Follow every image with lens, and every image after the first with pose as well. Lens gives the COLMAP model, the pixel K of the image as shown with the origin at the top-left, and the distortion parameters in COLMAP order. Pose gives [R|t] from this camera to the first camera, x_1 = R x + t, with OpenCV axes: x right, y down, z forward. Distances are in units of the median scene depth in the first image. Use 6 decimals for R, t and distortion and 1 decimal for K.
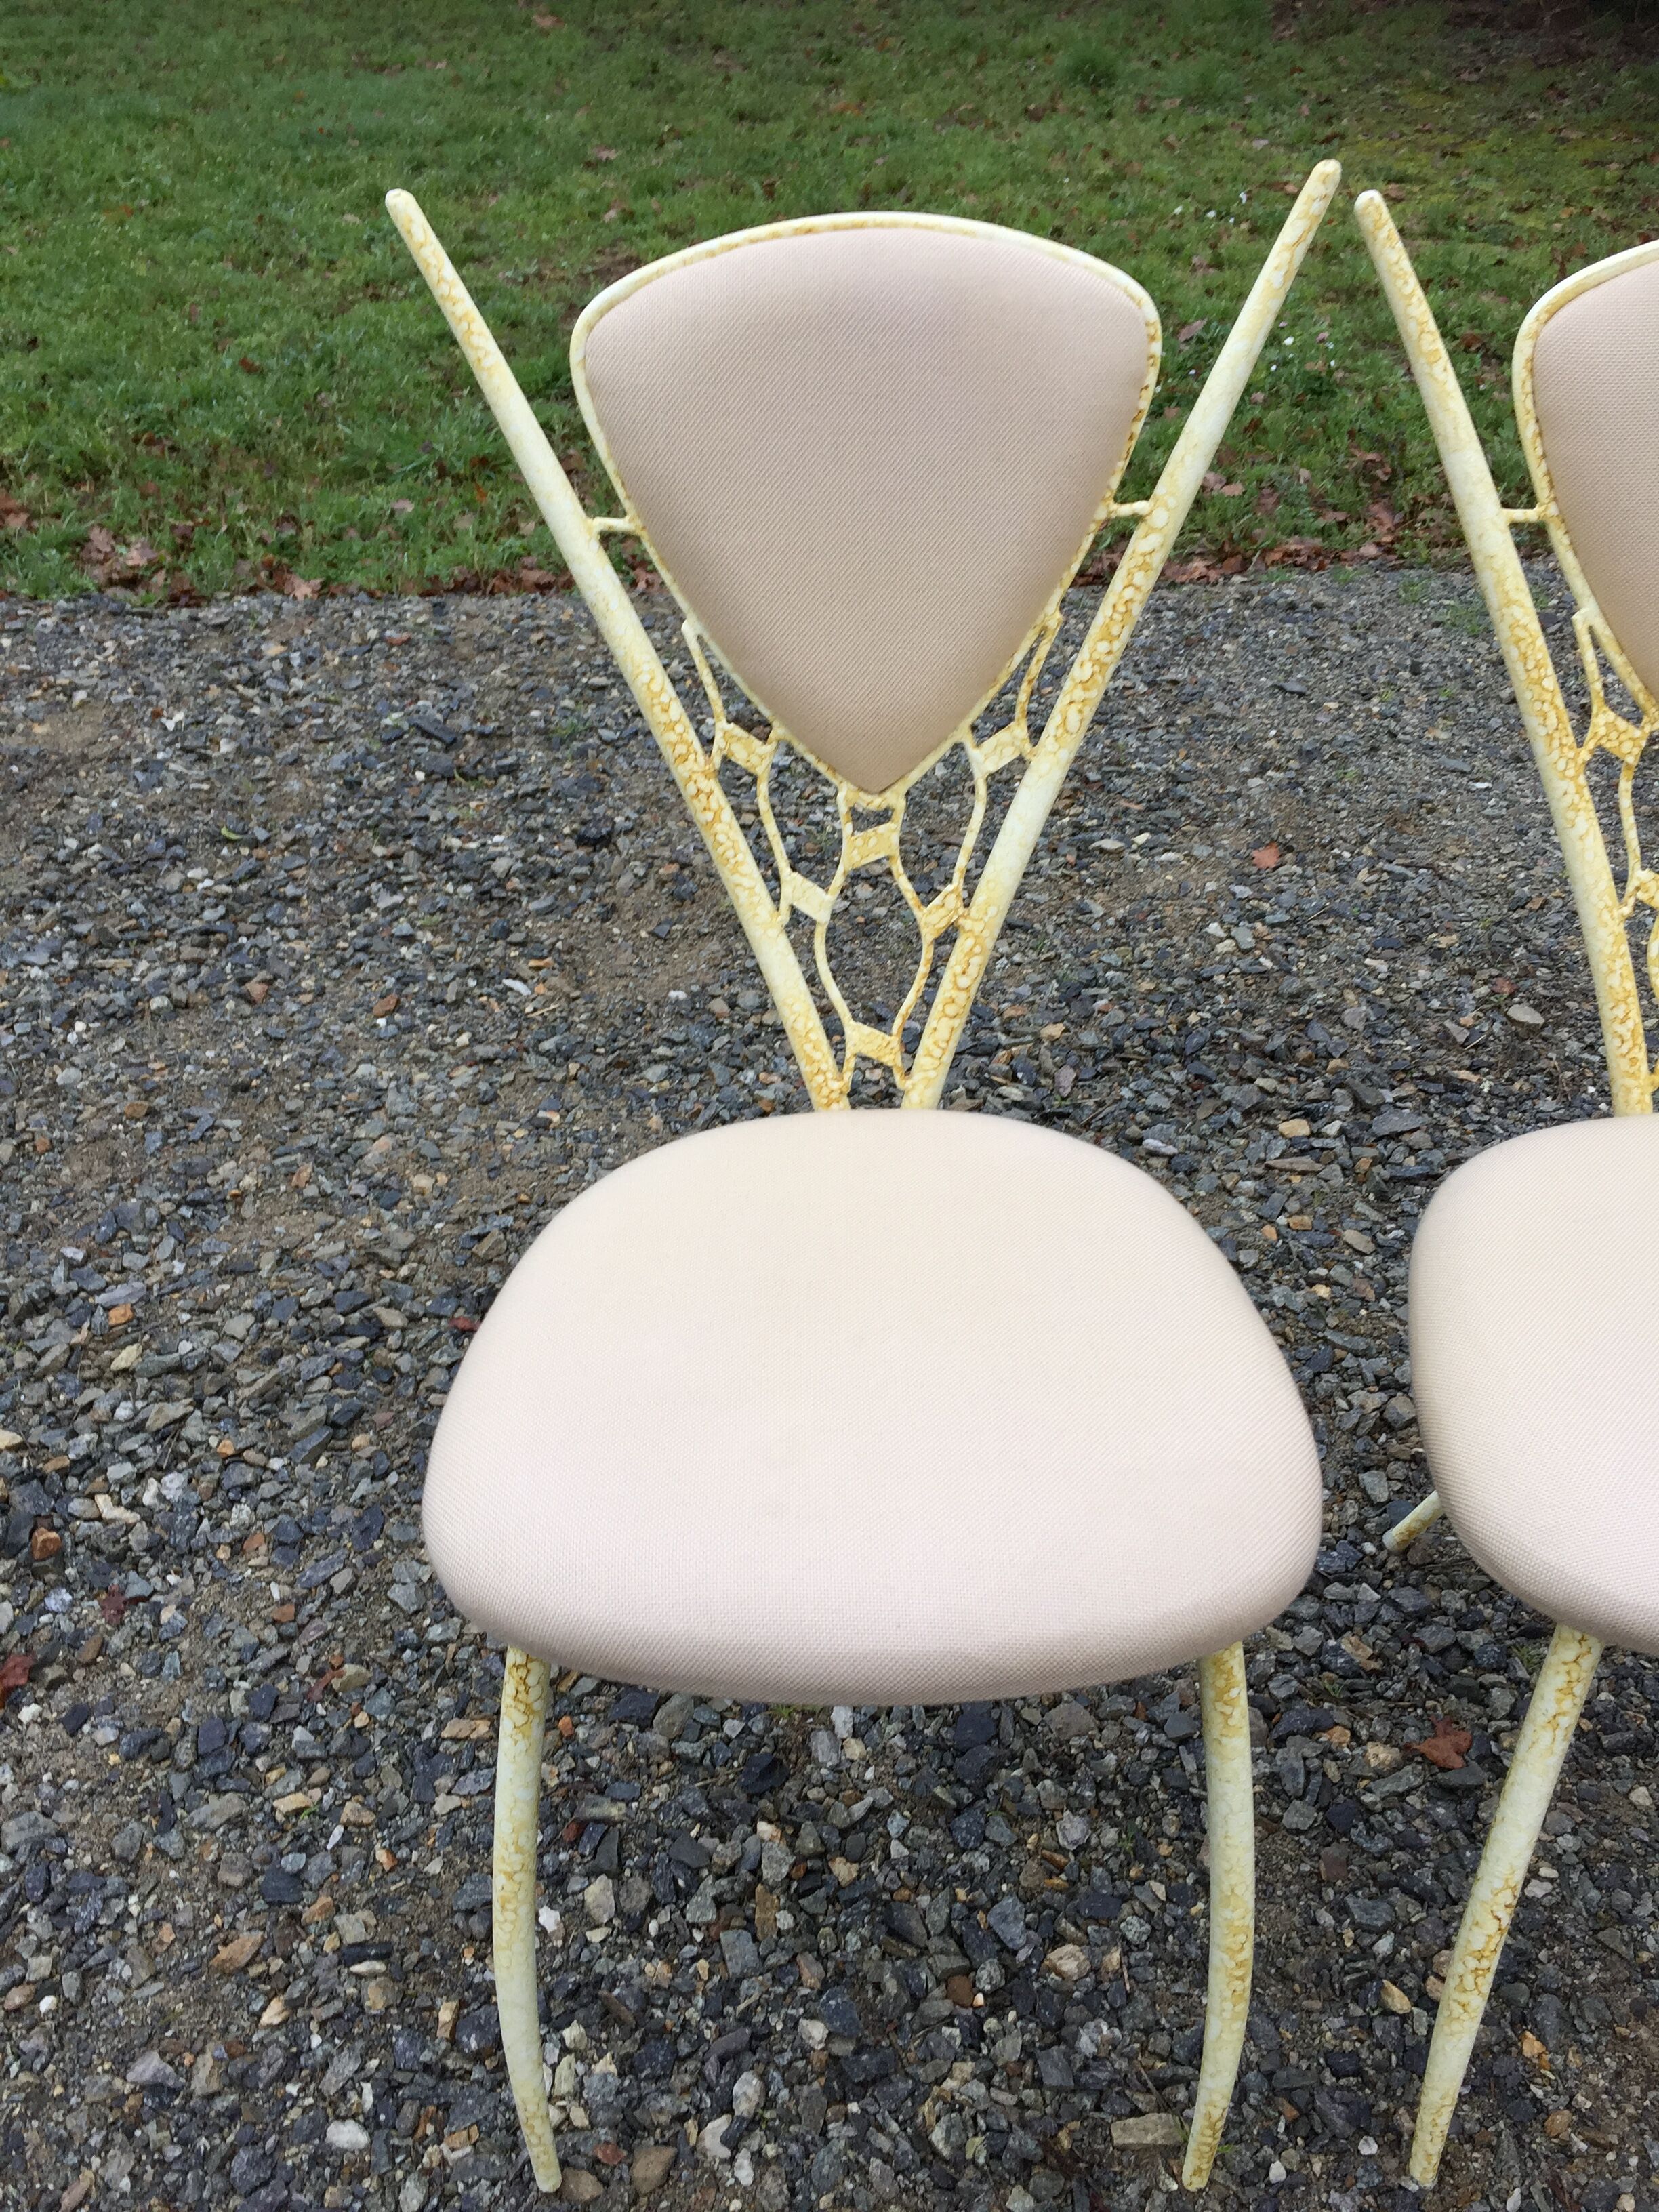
lens RADIAL K [[1876.7, 0, 840.9], [0, 1876.7, 1117.2], [0, 0, 1]] dist [0.084581, -0.111867]
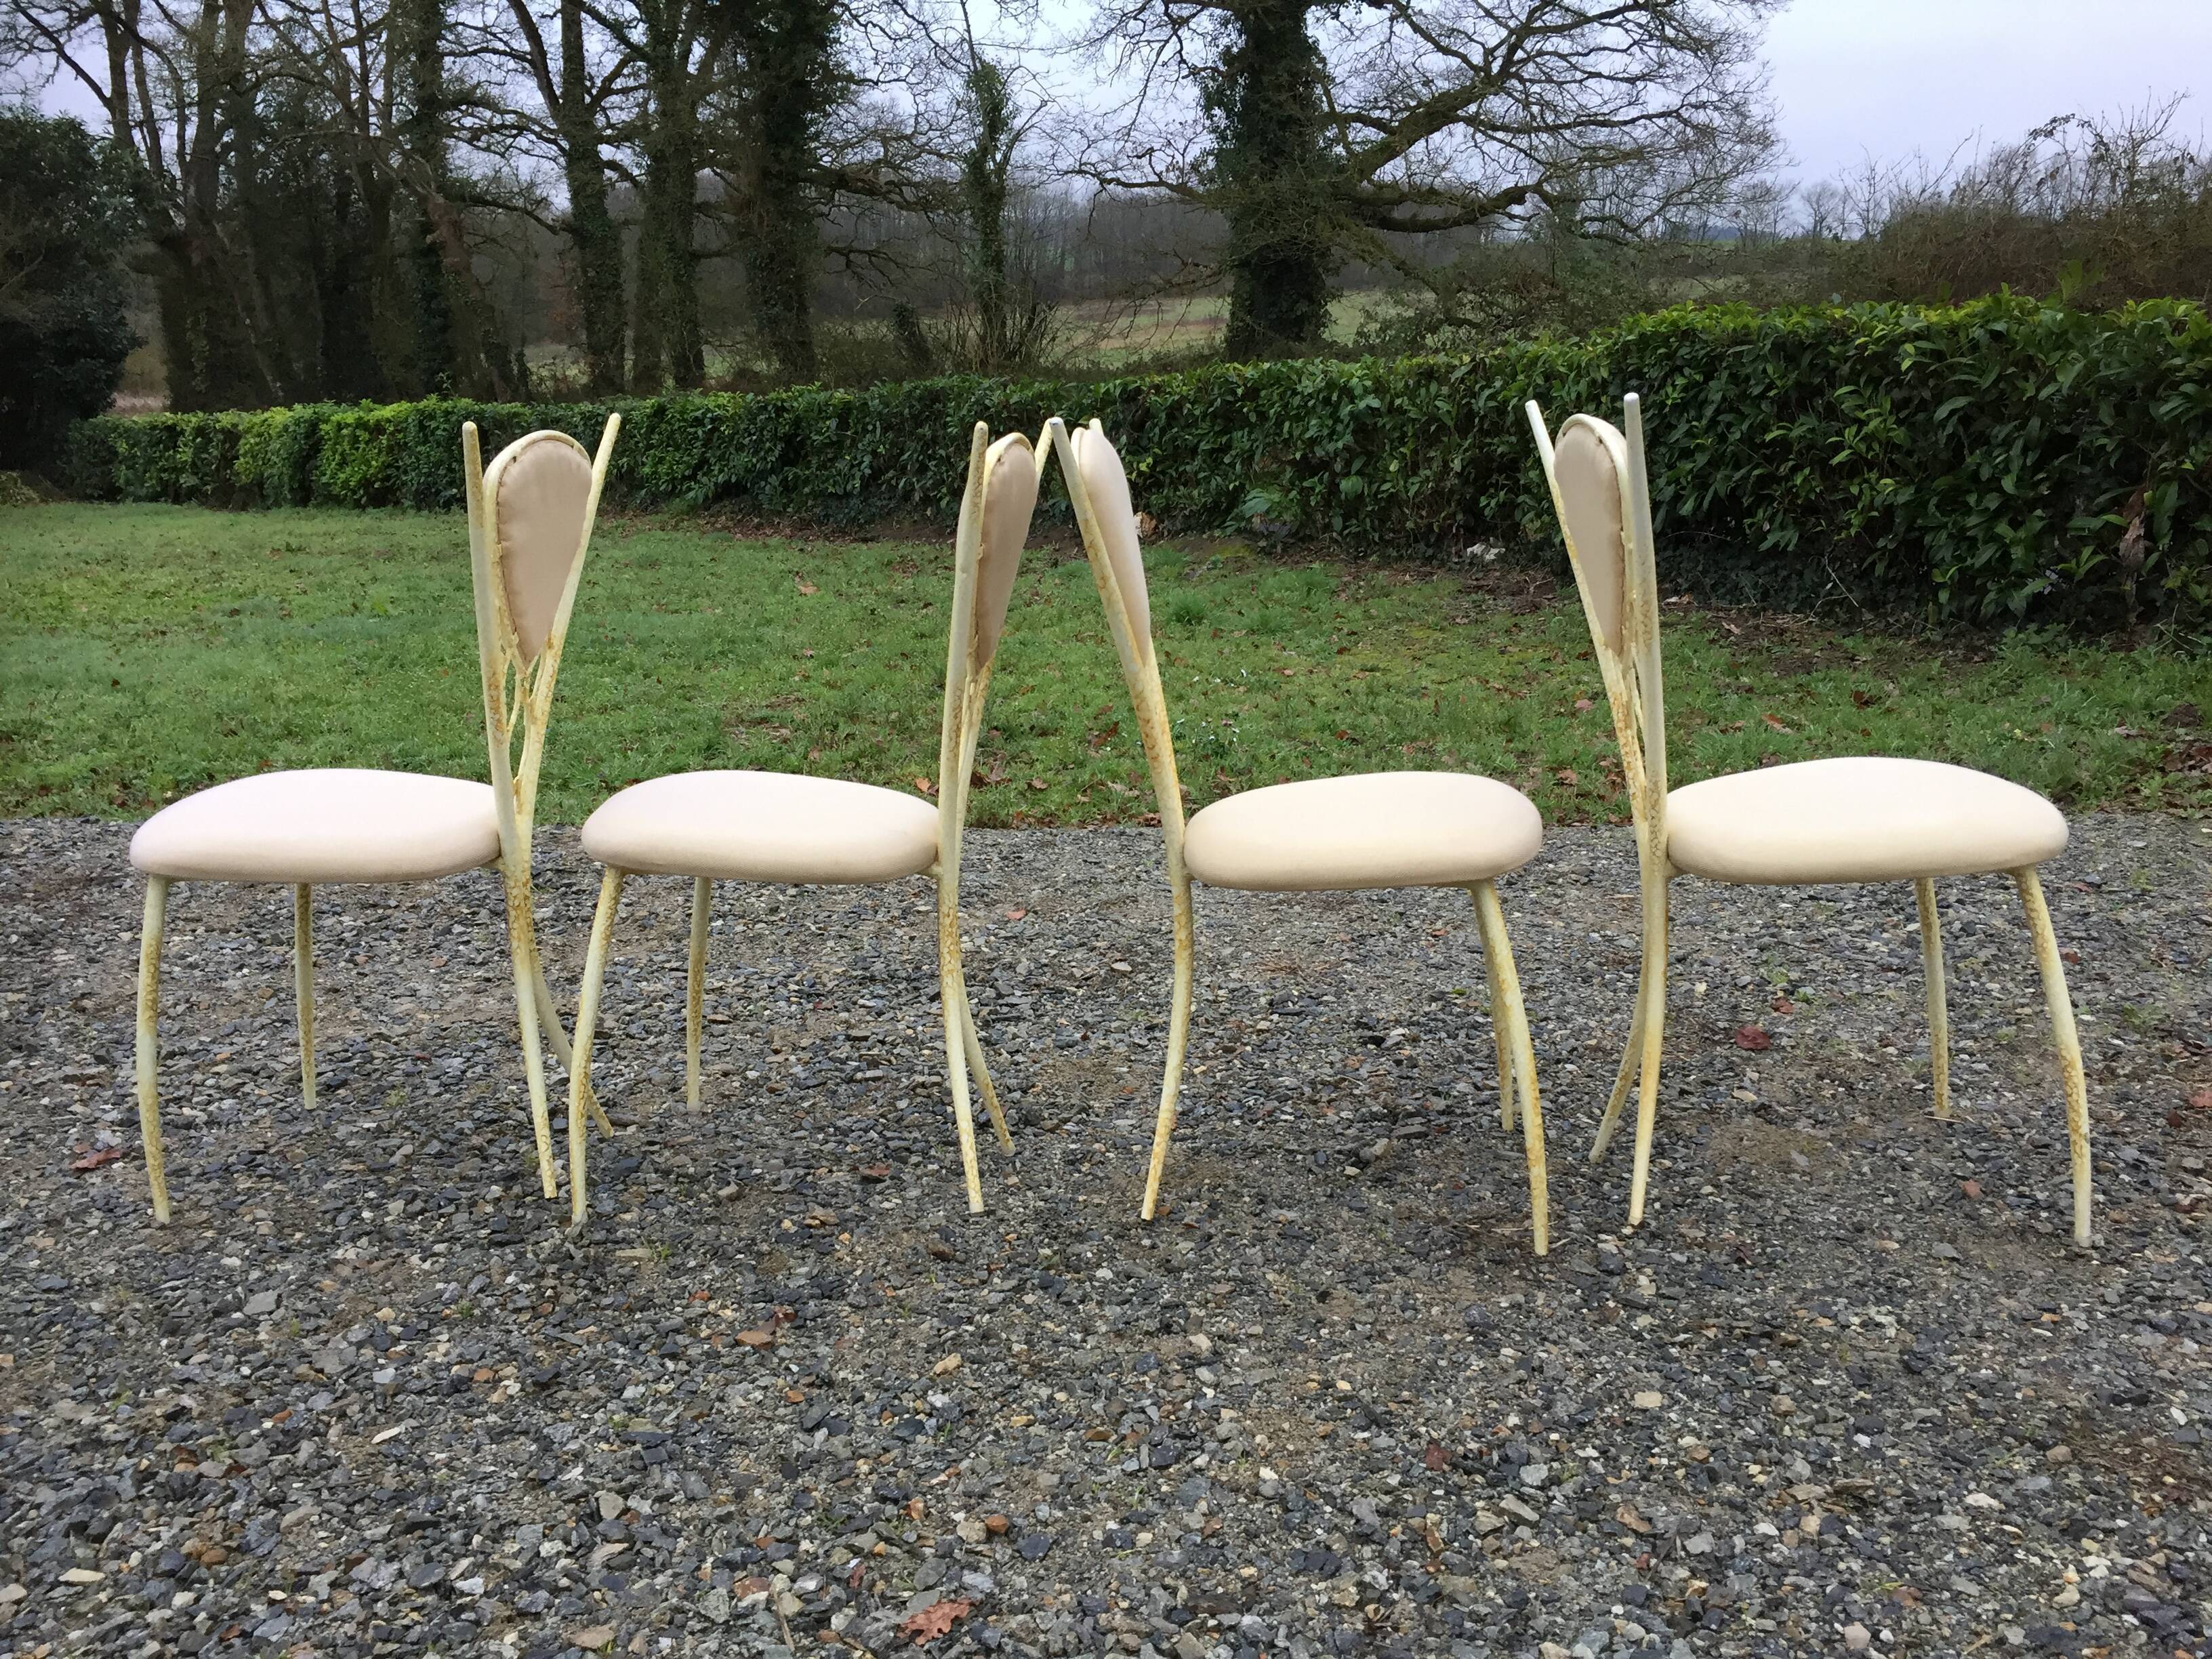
lens RADIAL K [[1879.3, 0, 1118.3], [0, 1879.3, 825.2], [0, 0, 1]] dist [0.085581, -0.108839]
pose [[0.999689, 0.018758, -0.016454, 0.352074], [-0.023913, 0.908558, -0.417073, 0.477657], [0.007126, 0.417337, 0.908724, -0.501725]]
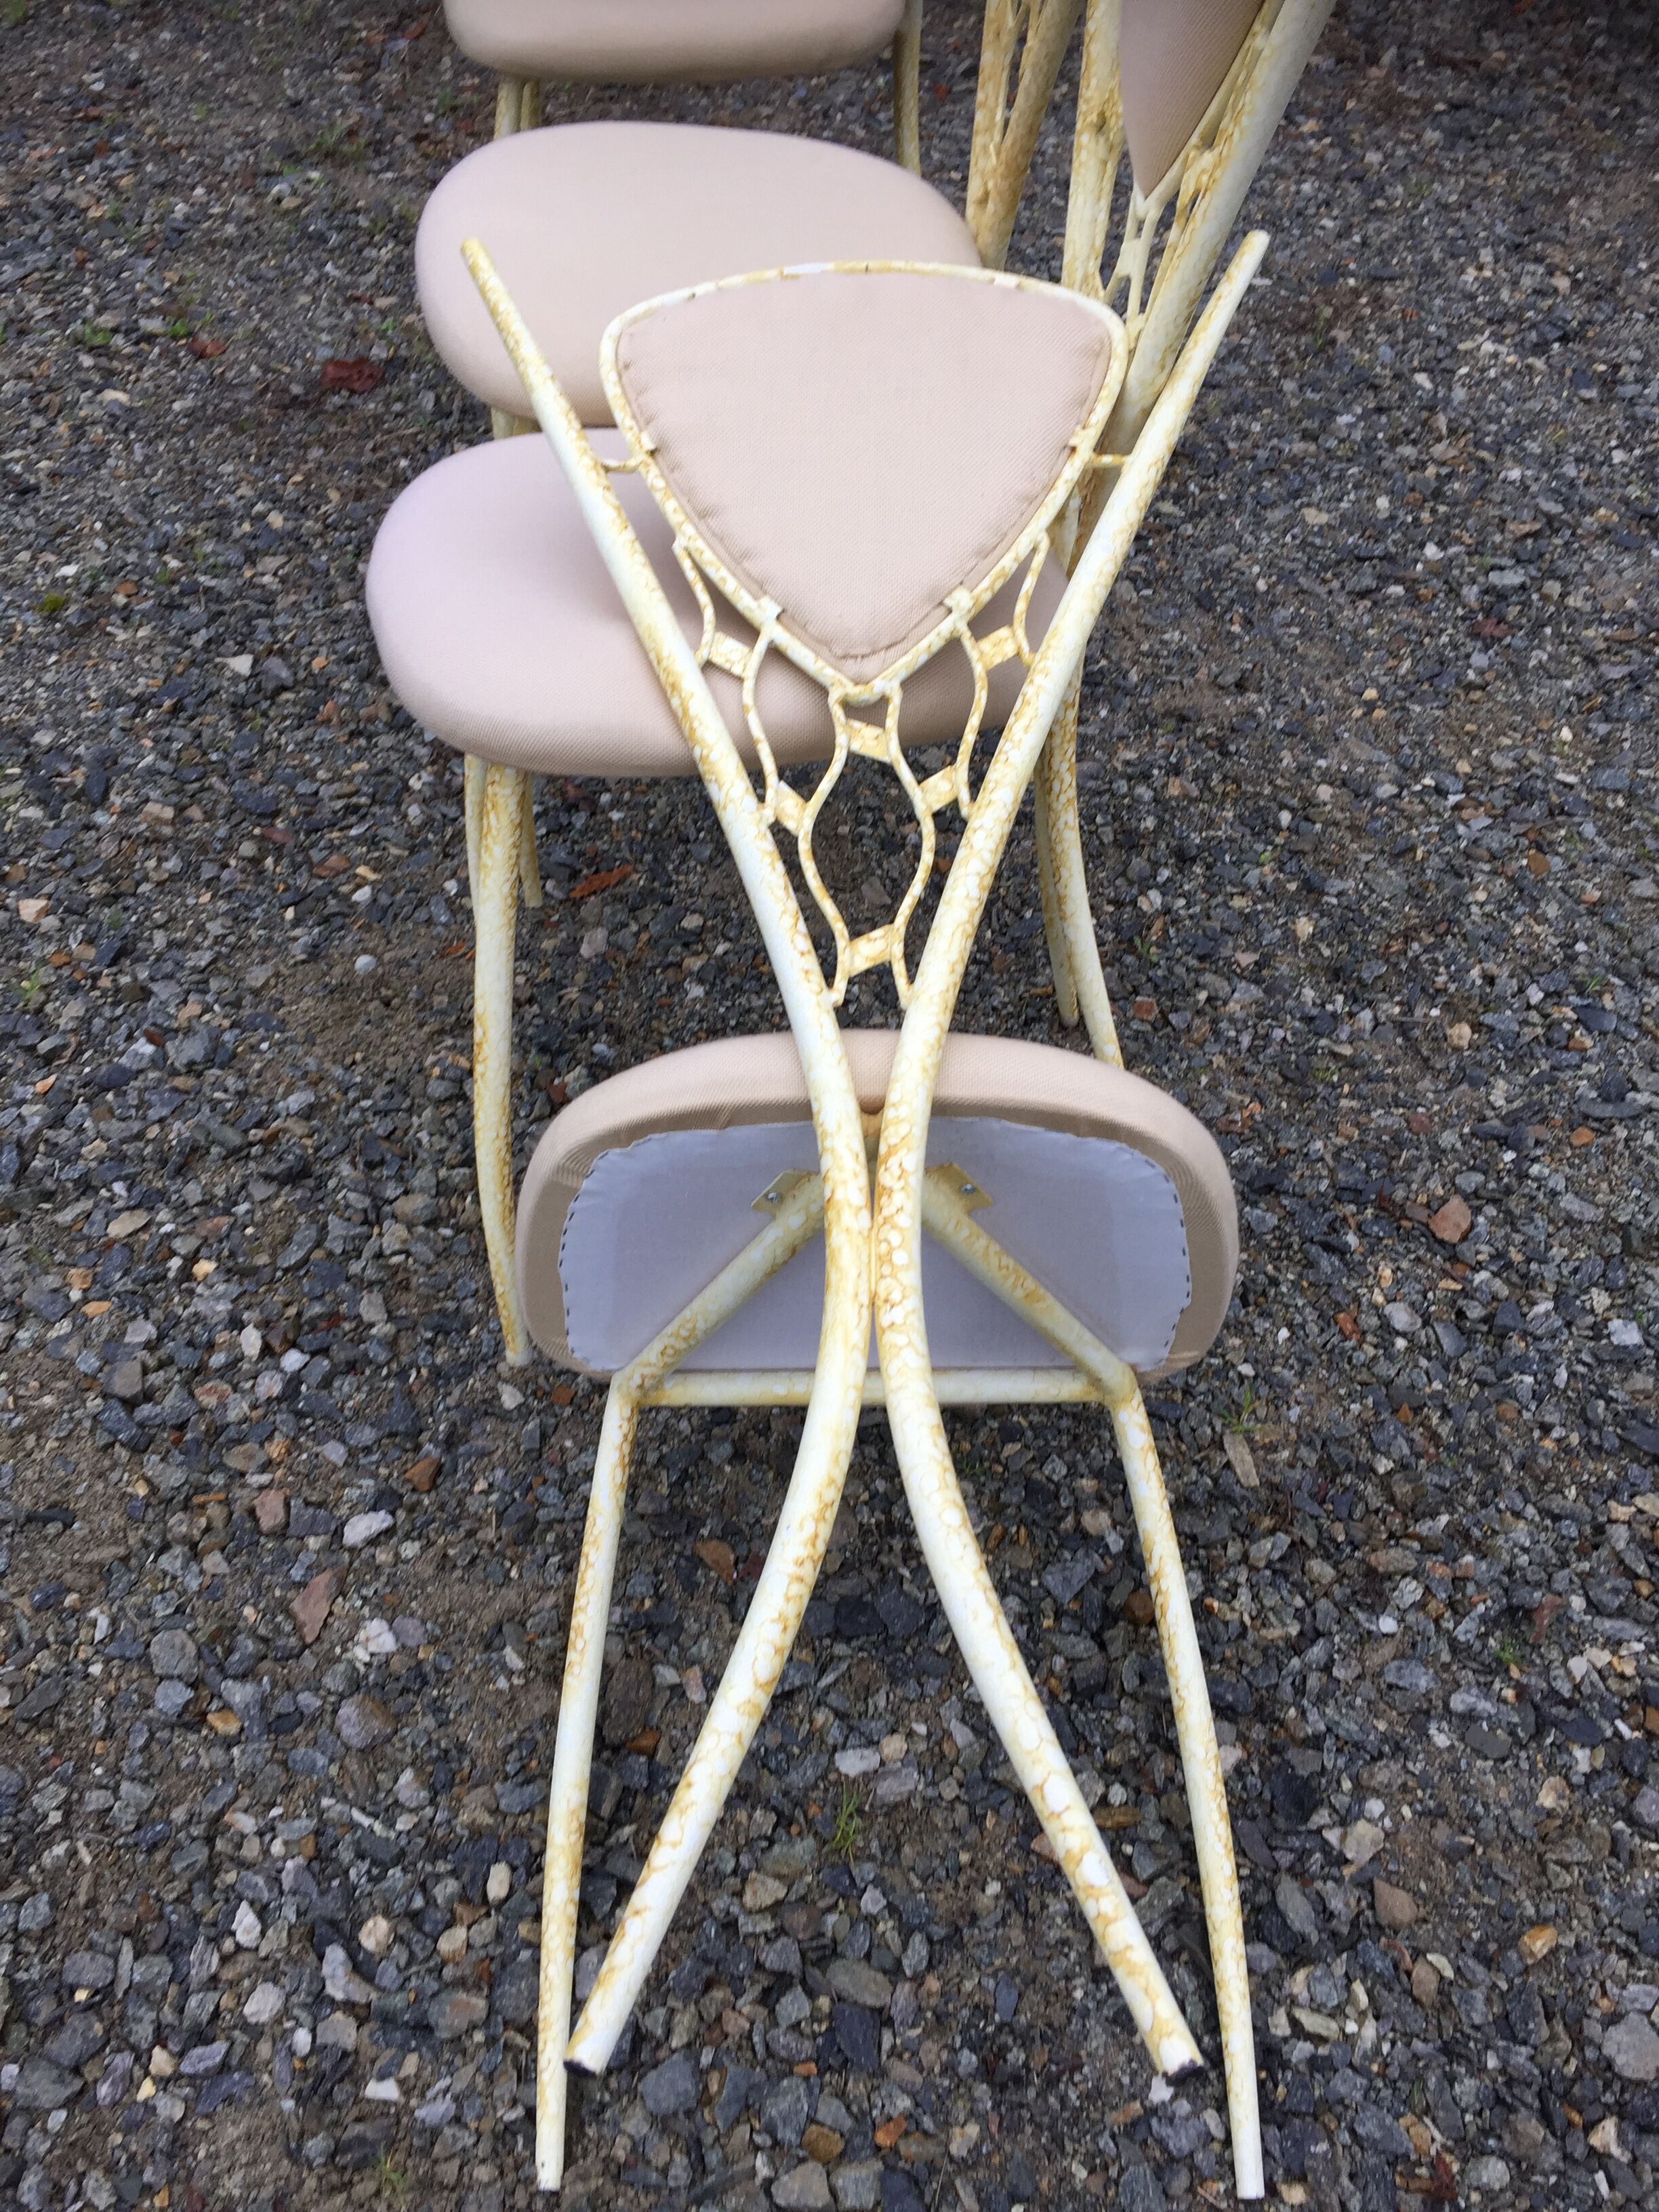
lens RADIAL K [[1876.7, 0, 804.6], [0, 1876.7, 1115.2], [0, 0, 1]] dist [0.084581, -0.111867]
pose [[-0.095516, -0.739052, 0.666842, -0.216116], [0.624506, 0.477176, 0.618300, -0.226130], [-0.775157, 0.475505, 0.415964, 0.319916]]
